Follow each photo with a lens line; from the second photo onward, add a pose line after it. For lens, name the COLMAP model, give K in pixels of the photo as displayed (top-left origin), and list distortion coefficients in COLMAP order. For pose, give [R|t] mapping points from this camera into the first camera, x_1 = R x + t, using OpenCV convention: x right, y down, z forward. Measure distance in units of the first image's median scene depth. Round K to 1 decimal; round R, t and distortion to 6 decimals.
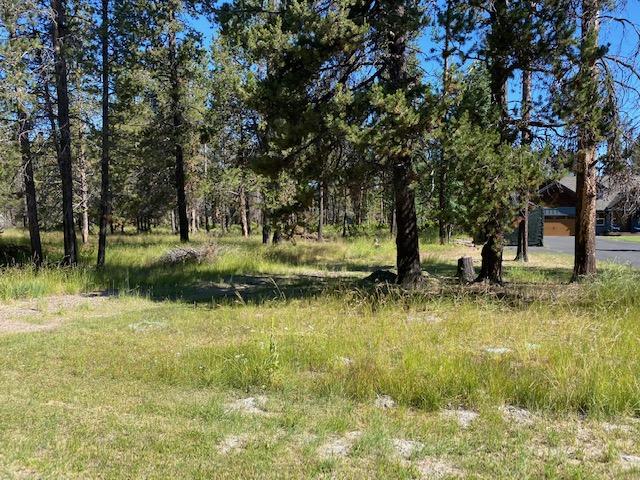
lens RADIAL K [[478.7, 0, 314.9], [0, 478.7, 239.6], [0, 0, 1]] dist [0.065524, -0.093063]
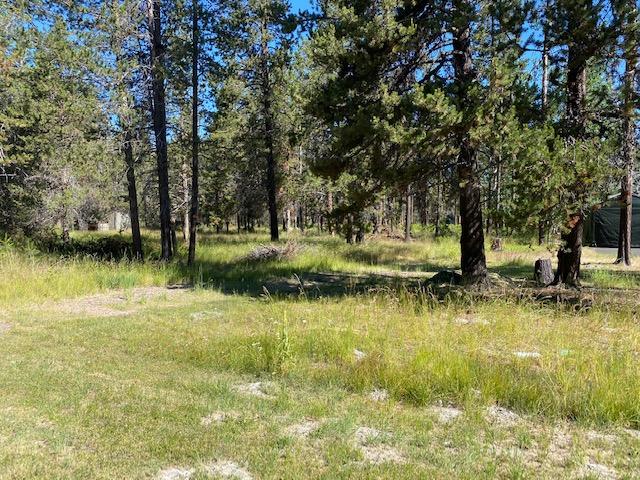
lens RADIAL K [[478.7, 0, 314.9], [0, 478.7, 239.6], [0, 0, 1]] dist [0.065524, -0.093063]
pose [[0.977779, 0.007793, -0.209495, 0.098072], [-0.007533, 0.999970, 0.002037, 0.000117], [0.209505, -0.000413, 0.977808, -0.020849]]
